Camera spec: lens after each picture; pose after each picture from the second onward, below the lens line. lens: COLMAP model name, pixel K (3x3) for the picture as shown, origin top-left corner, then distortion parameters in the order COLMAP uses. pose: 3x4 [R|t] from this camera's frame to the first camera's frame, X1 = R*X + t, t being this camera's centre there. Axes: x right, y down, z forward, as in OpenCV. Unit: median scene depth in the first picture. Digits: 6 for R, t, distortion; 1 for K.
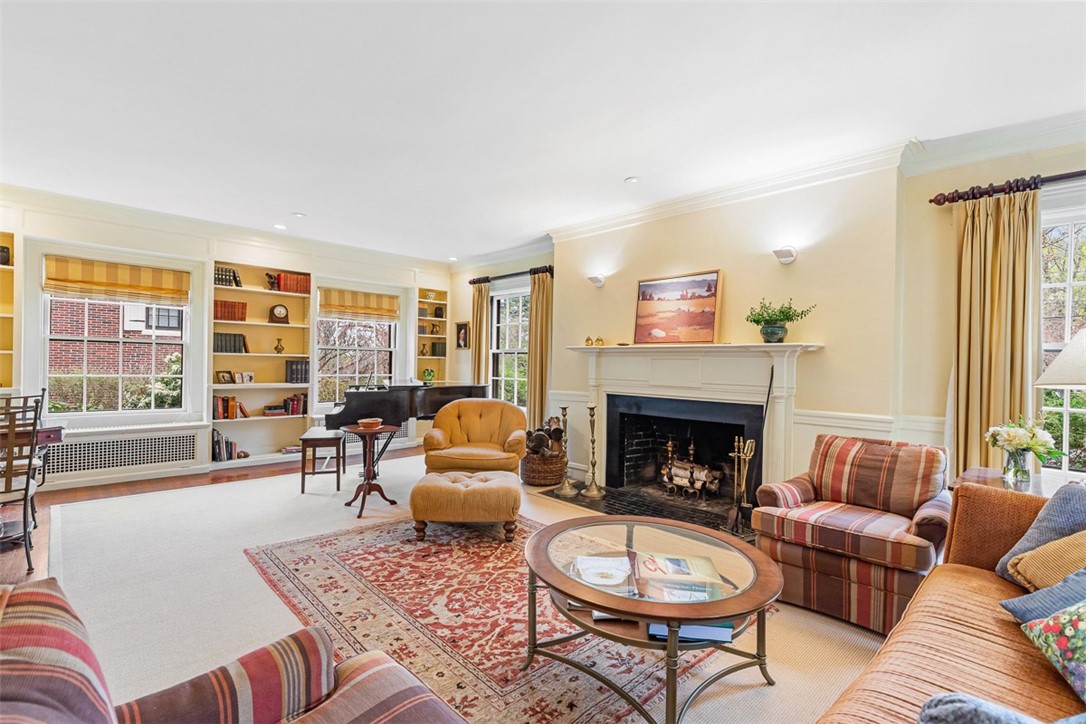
lens RADIAL K [[498.6, 0, 547.7], [0, 498.6, 366.0], [0, 0, 1]] dist [0.009237, -0.001310]
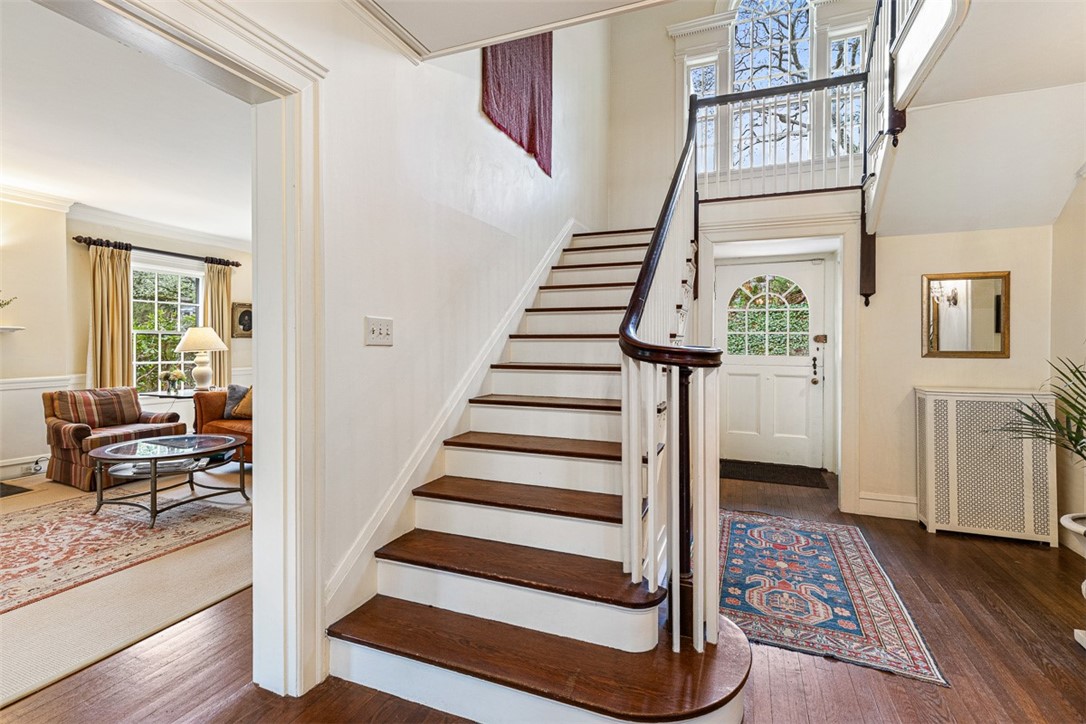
lens RADIAL K [[498.6, 0, 545.6], [0, 498.6, 345.4], [0, 0, 1]] dist [0.009237, -0.001310]
pose [[-0.403866, -0.026906, 0.914422, -0.941293], [-0.007104, 0.999629, 0.026276, -0.031402], [-0.914790, 0.004116, -0.403908, 0.202042]]
